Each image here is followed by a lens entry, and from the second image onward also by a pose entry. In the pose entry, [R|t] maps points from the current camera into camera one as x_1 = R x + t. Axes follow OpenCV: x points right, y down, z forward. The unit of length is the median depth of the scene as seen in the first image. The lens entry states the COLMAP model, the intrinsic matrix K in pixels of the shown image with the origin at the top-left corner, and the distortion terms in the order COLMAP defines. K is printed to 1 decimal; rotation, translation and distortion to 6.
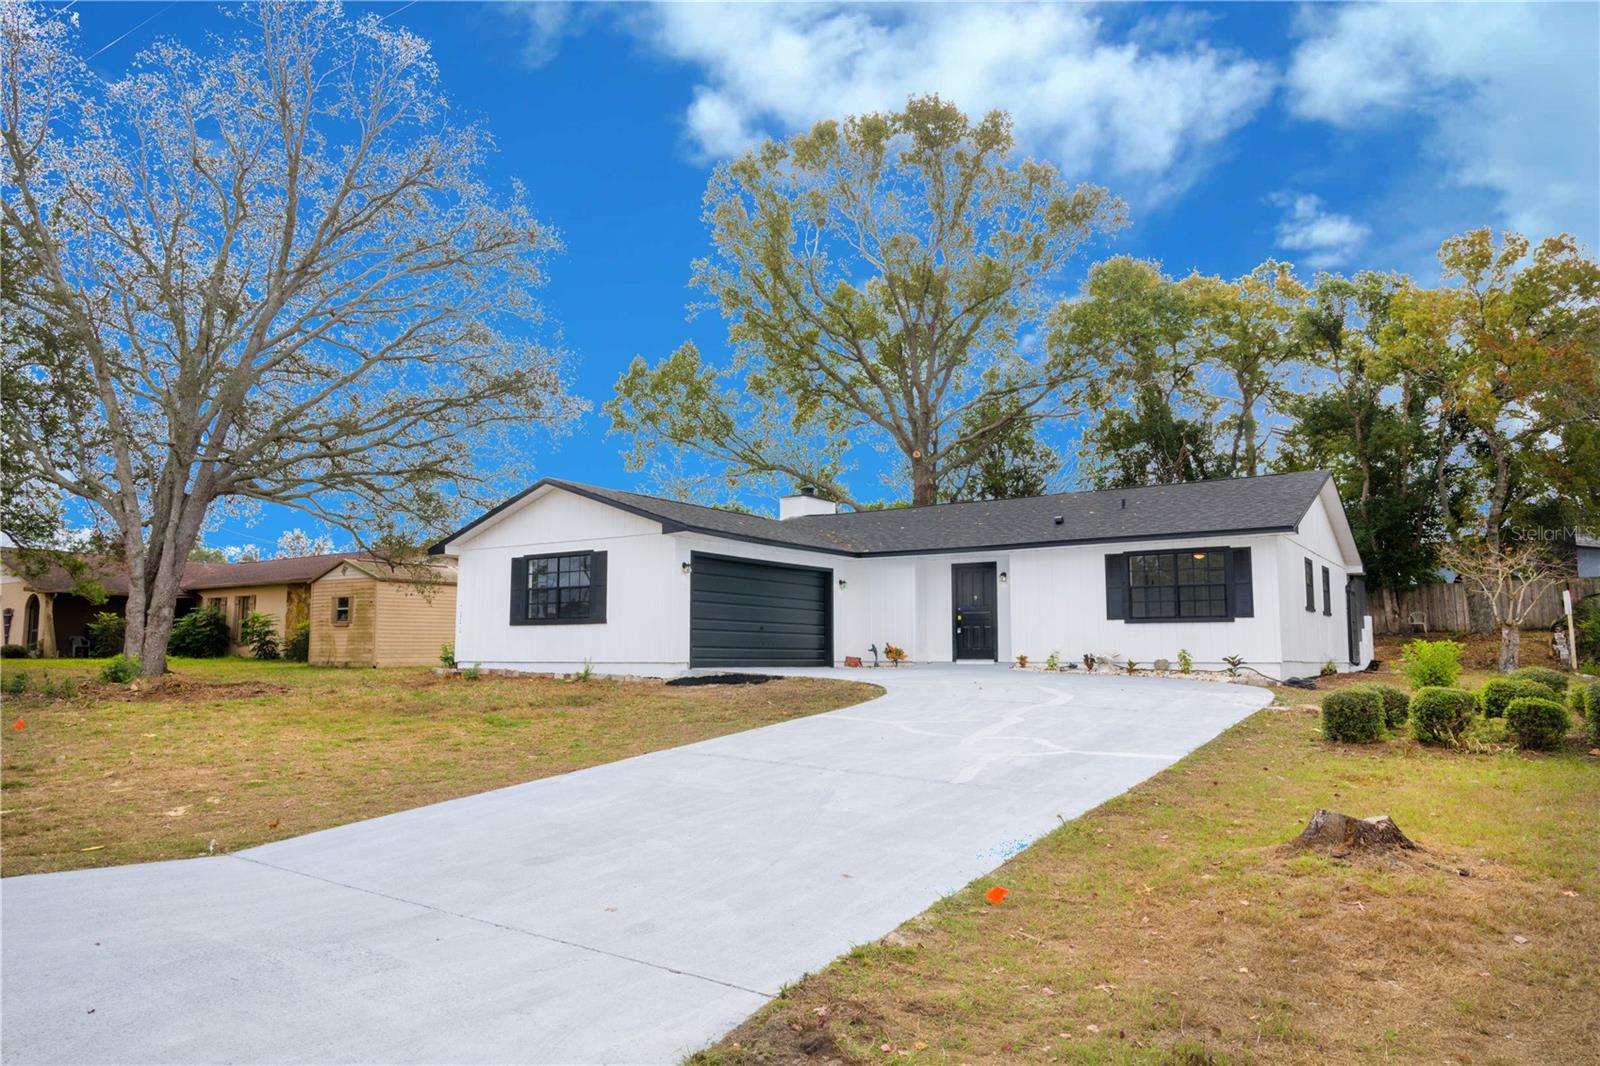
lens RADIAL K [[1050.4, 0, 796.2], [0, 1050.4, 515.8], [0, 0, 1]] dist [-0.020306, 0.010684]
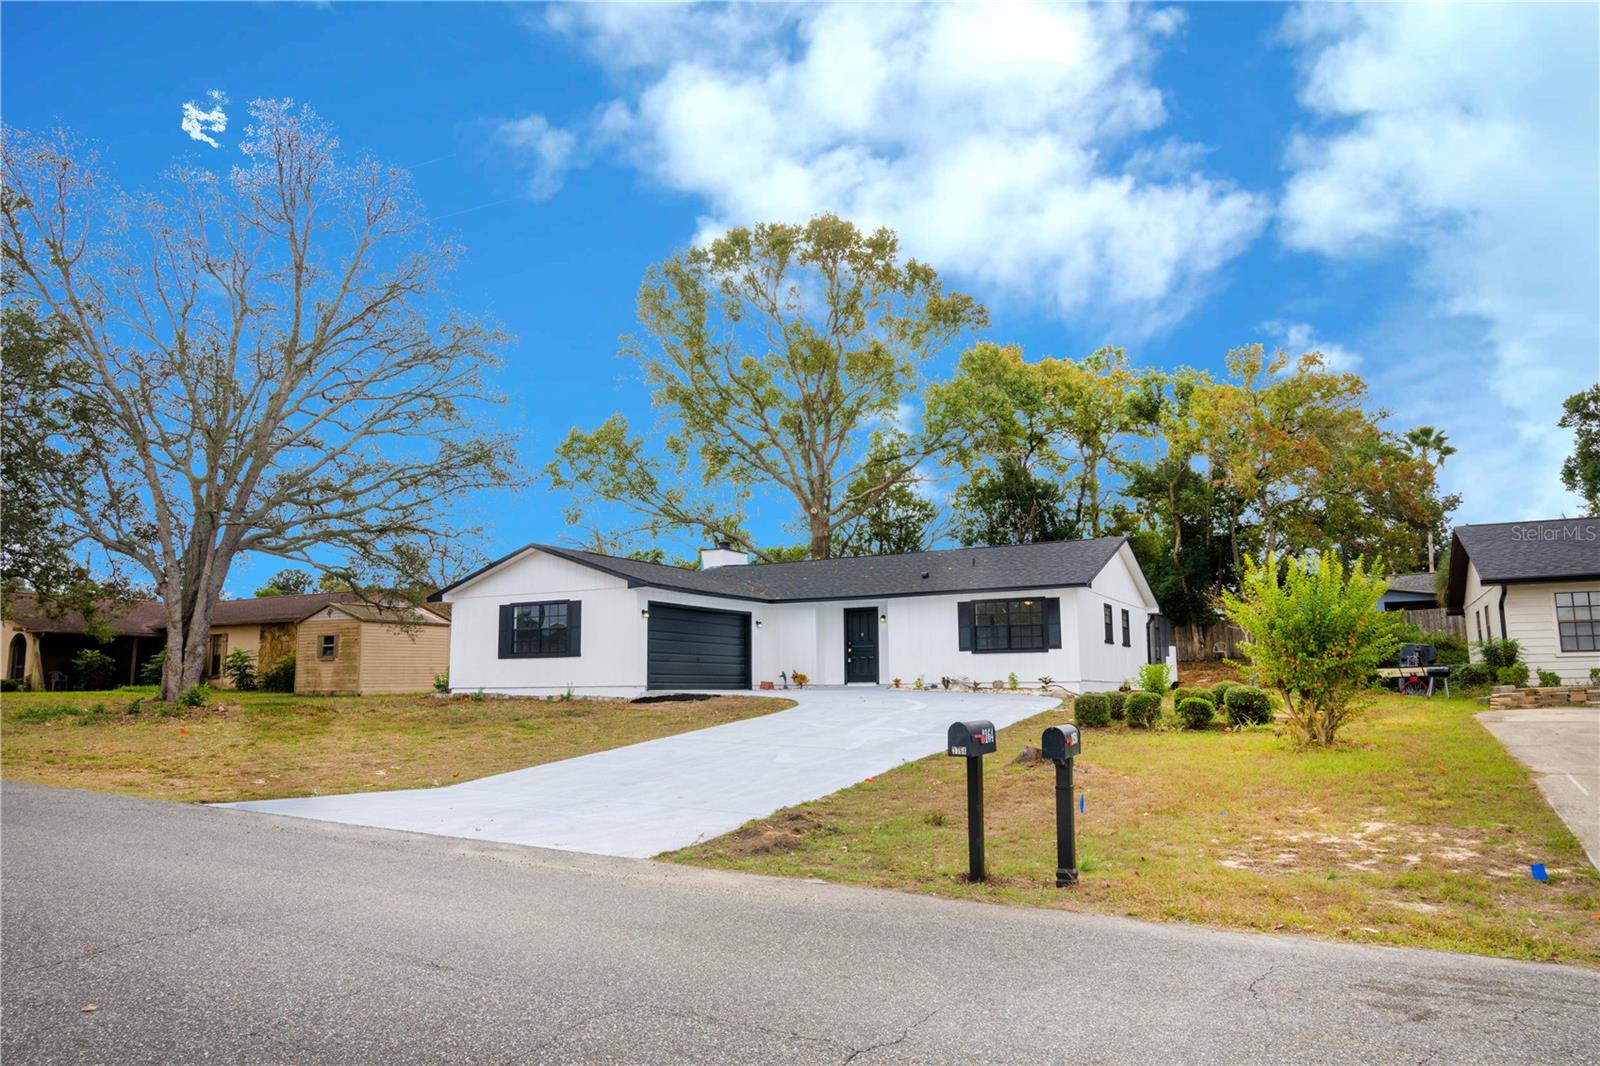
lens RADIAL K [[1050.4, 0, 811.1], [0, 1050.4, 517.4], [0, 0, 1]] dist [-0.020306, 0.010684]
pose [[0.993067, 0.008174, 0.117264, -0.043555], [-0.004899, 0.999591, -0.028190, -0.028806], [-0.117447, 0.027420, 0.992701, -0.275143]]
